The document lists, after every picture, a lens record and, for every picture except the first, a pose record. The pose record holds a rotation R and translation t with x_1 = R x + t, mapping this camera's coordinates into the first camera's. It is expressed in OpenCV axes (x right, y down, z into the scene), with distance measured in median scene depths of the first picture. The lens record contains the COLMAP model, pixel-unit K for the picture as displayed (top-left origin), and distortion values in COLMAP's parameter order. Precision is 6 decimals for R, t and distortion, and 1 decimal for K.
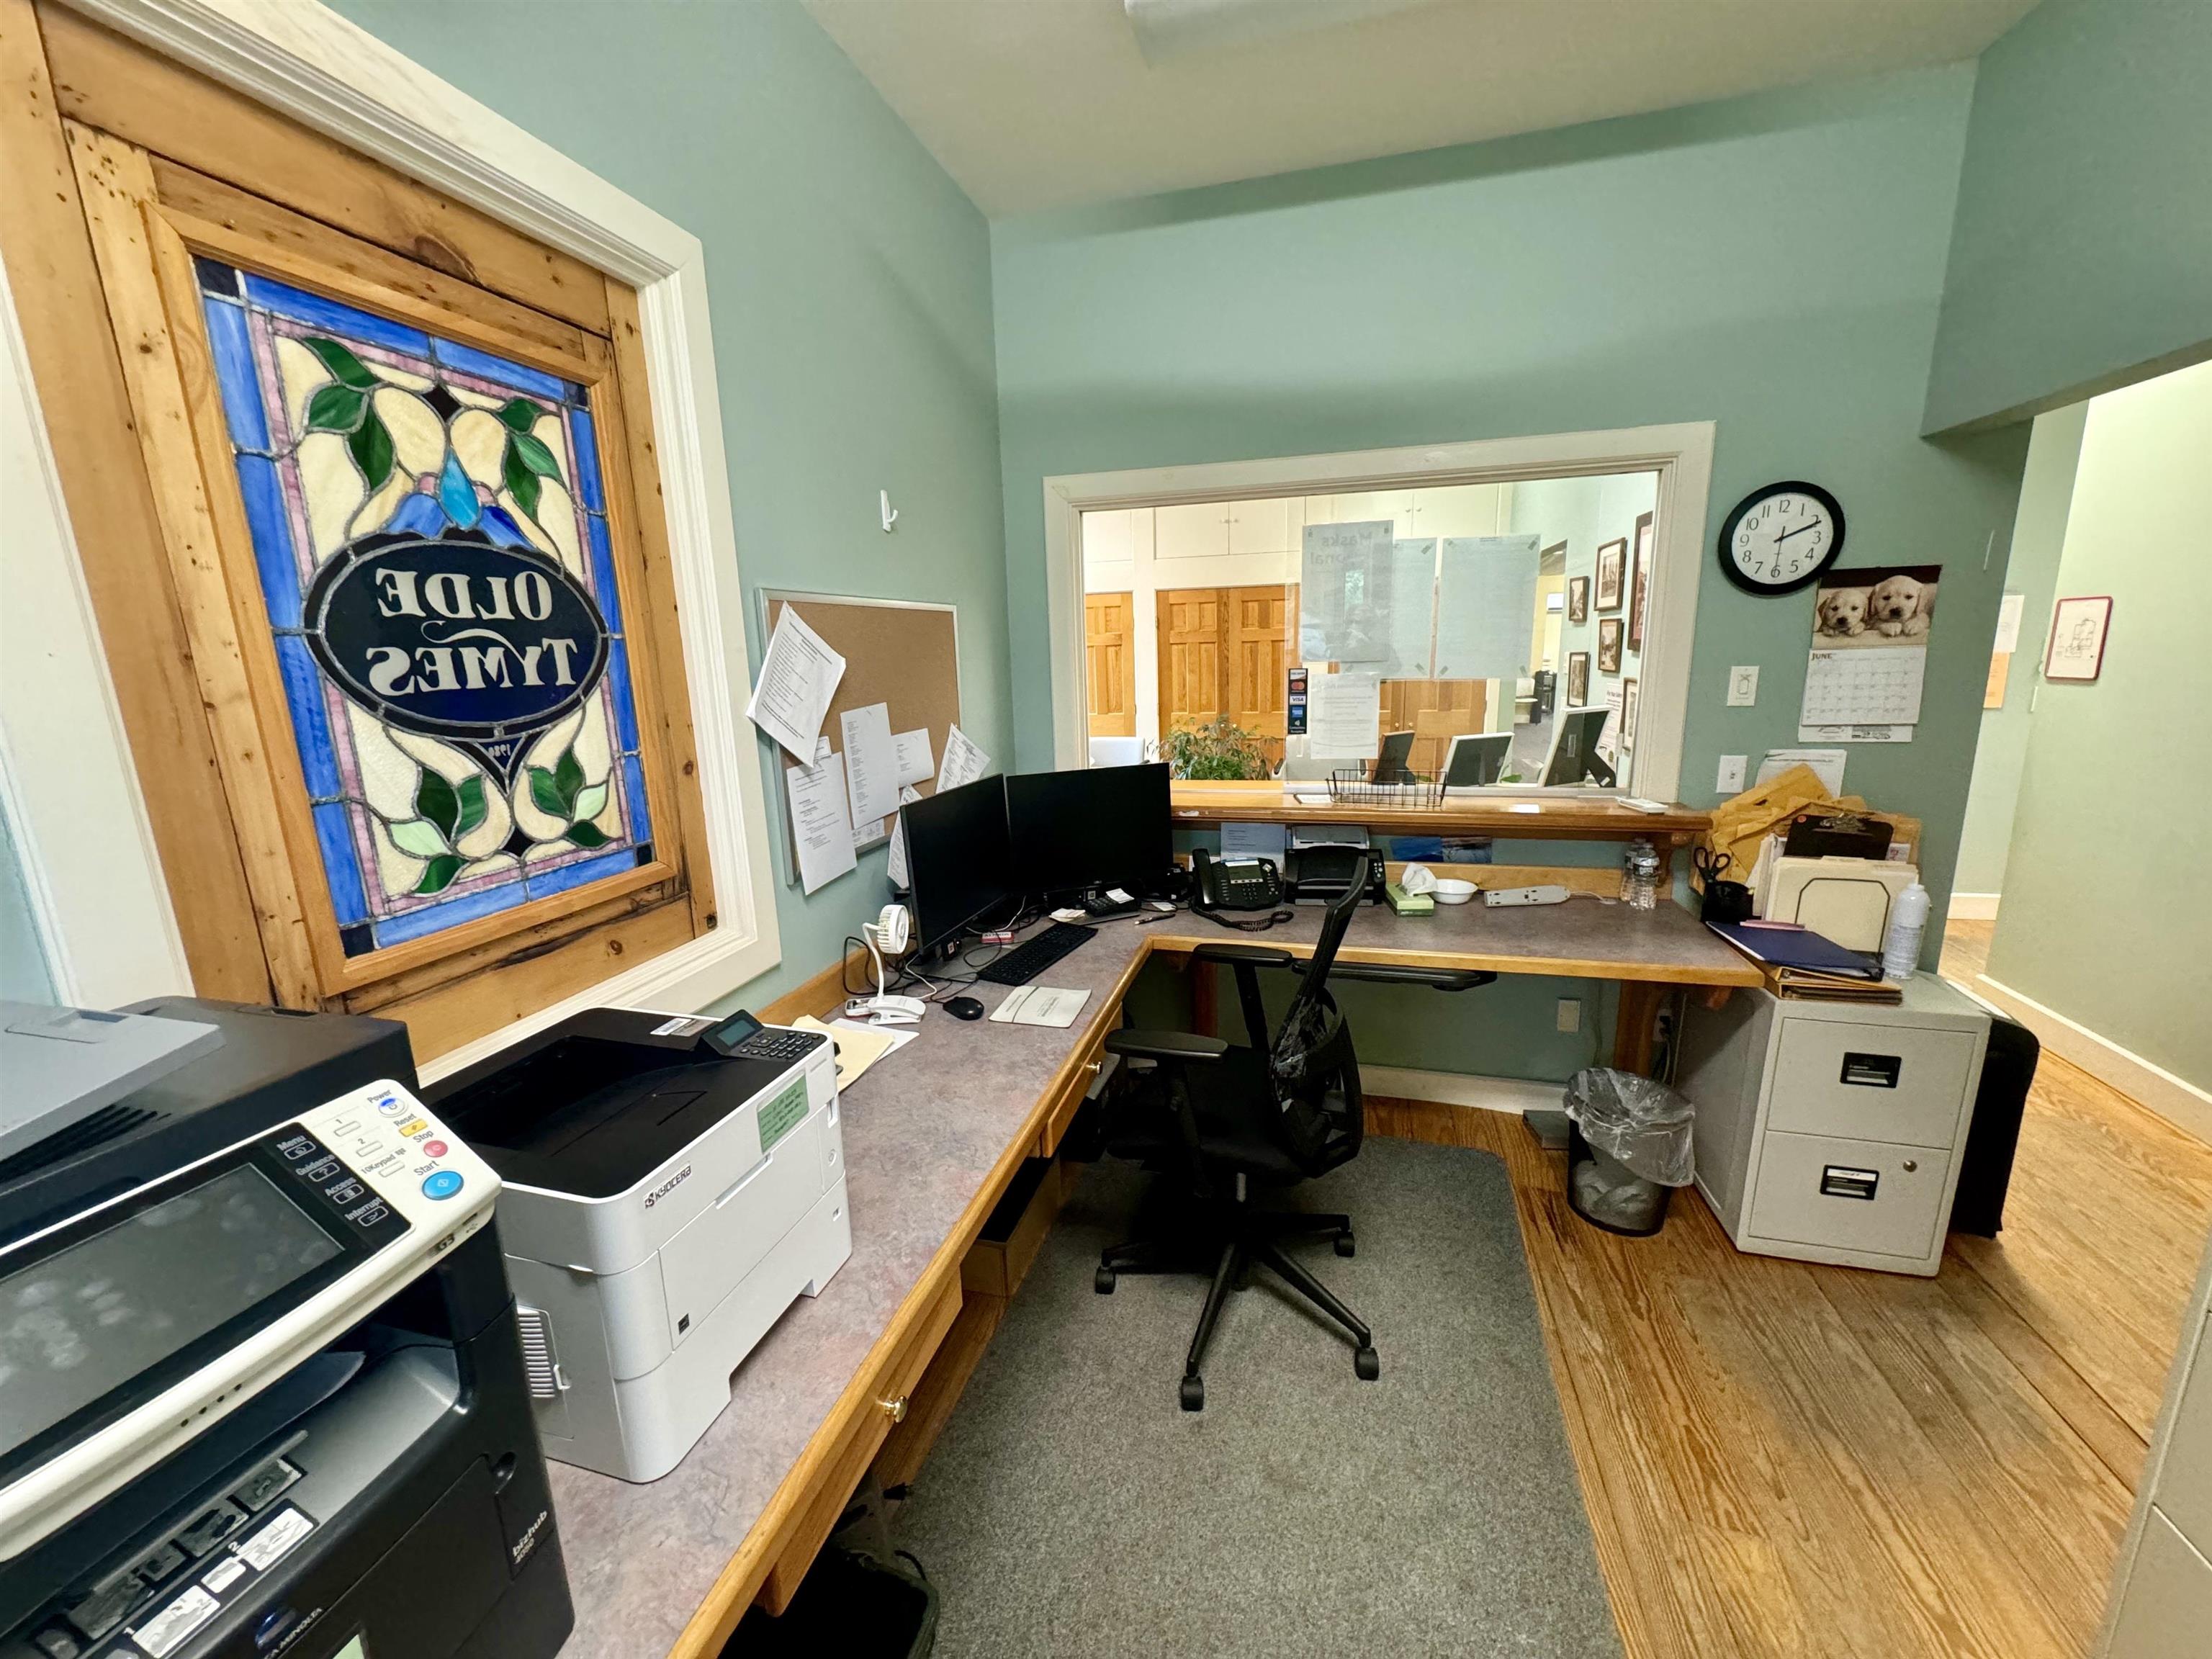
lens RADIAL K [[877.6, 0, 1107.4], [0, 877.6, 834.1], [0, 0, 1]] dist [-0.001865, 0.000097]
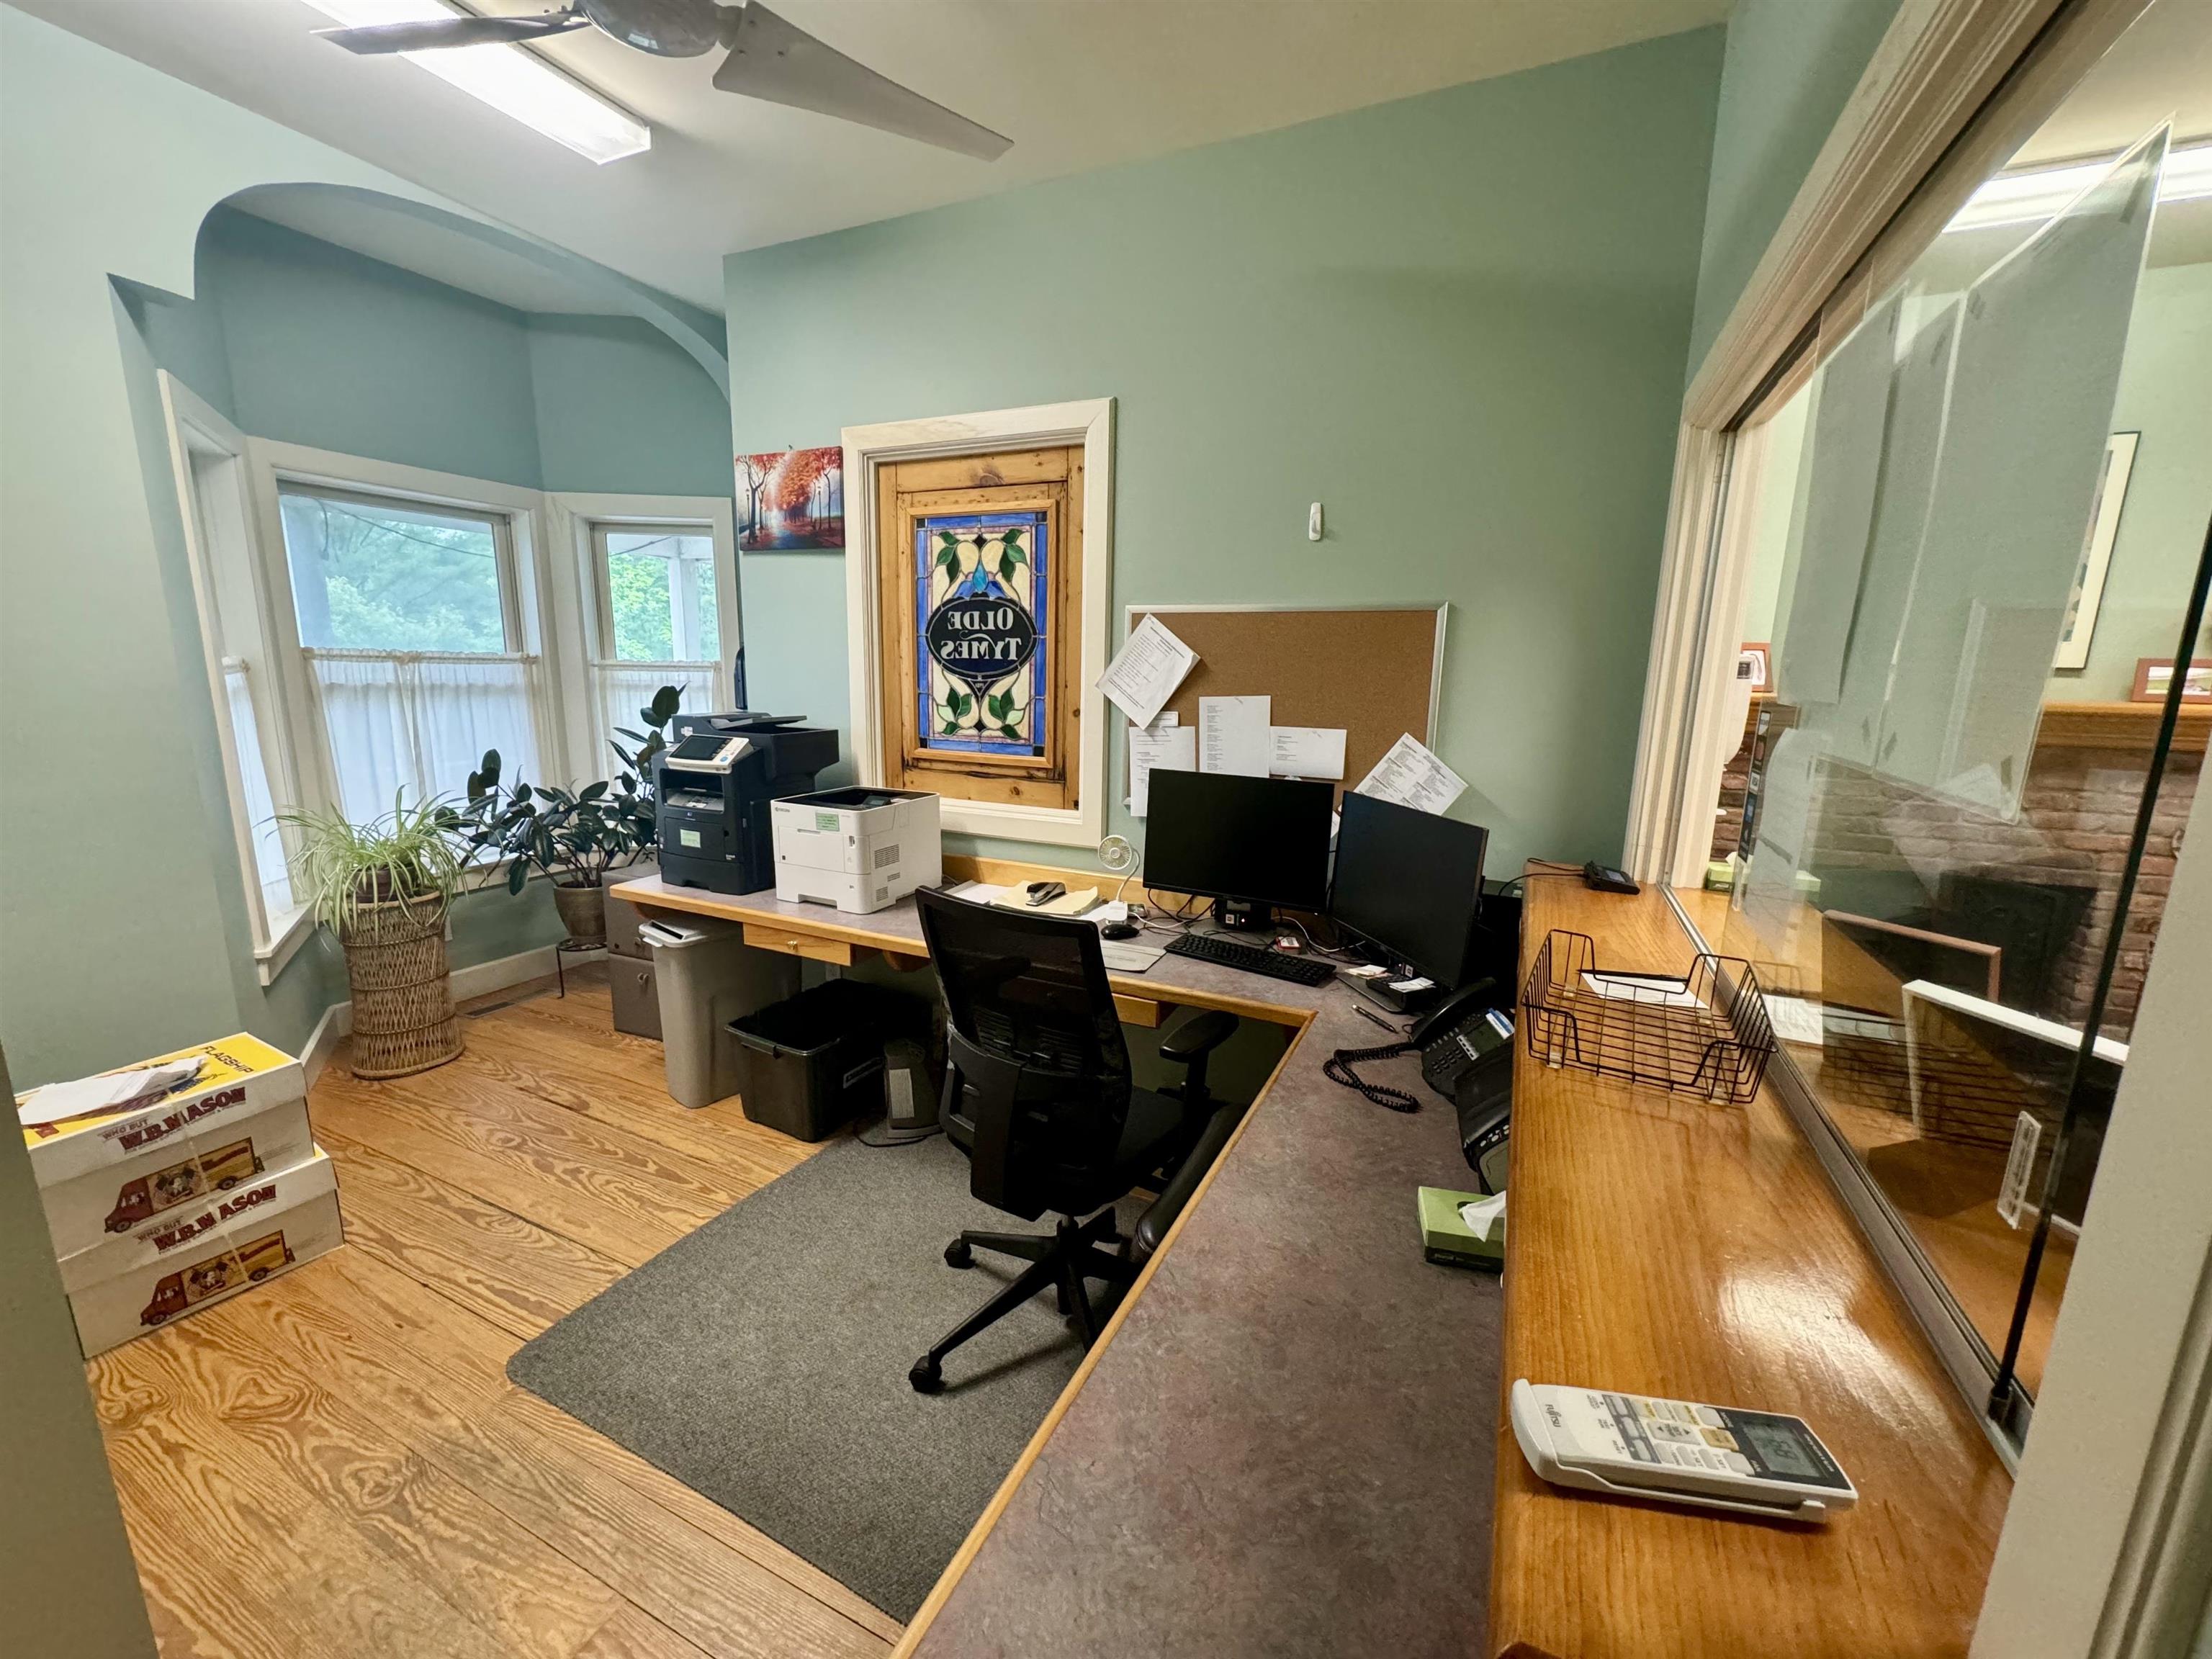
lens RADIAL K [[877.6, 0, 1107.4], [0, 877.6, 834.1], [0, 0, 1]] dist [-0.001865, 0.000097]
pose [[-0.177593, 0.212069, -0.960983, 1.581302], [-0.220270, 0.943164, 0.248843, -0.377854], [0.959136, 0.255868, -0.120787, 1.703707]]
